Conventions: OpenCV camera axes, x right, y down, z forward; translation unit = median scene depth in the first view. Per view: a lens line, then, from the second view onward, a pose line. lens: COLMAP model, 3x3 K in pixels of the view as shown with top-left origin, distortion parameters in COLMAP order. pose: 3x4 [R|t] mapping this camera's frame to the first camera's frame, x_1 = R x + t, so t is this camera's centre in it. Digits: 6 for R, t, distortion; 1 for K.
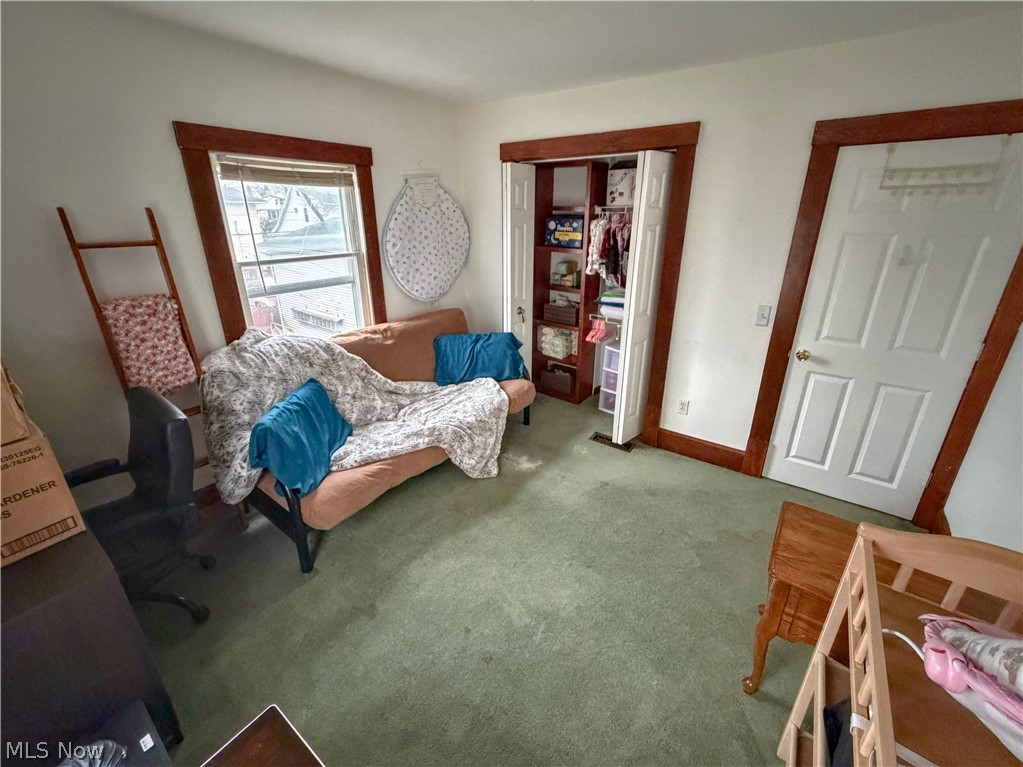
lens RADIAL K [[420.0, 0, 511.9], [0, 420.0, 368.1], [0, 0, 1]] dist [0.001218, 0.000073]
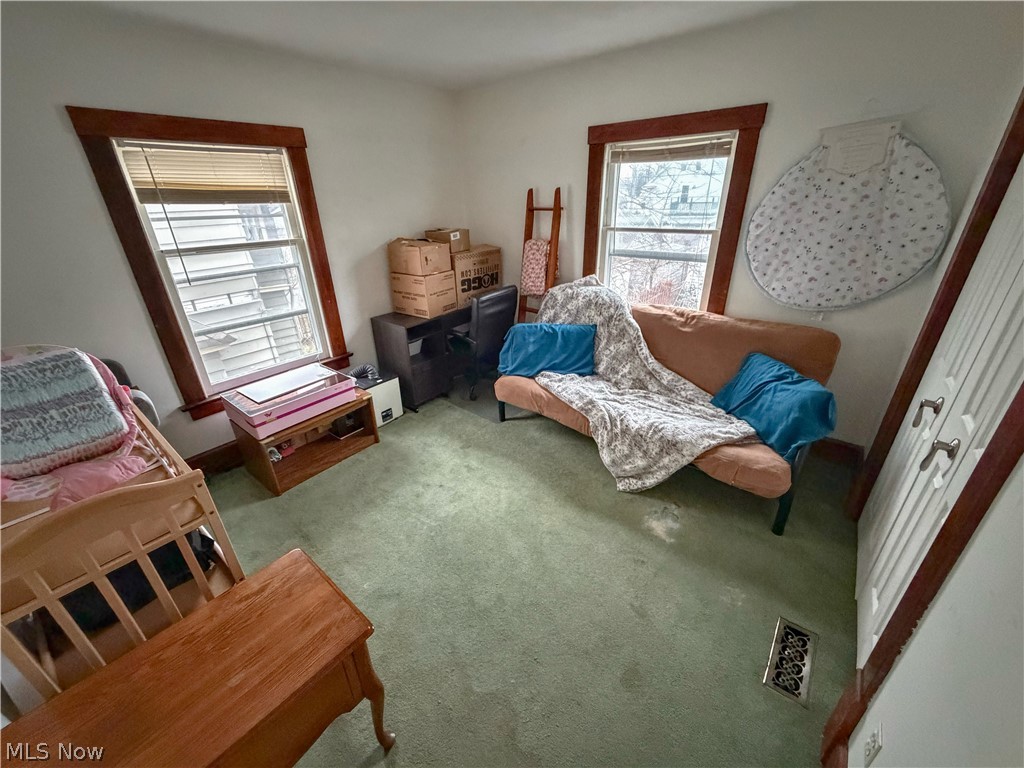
lens RADIAL K [[406.5, 0, 508.4], [0, 406.5, 382.3], [0, 0, 1]] dist [0.000470, -0.000266]
pose [[-0.059670, 0.425301, -0.903083, 0.649179], [-0.322228, 0.848056, 0.420677, -0.232273], [0.944780, 0.316100, 0.086441, 0.627077]]
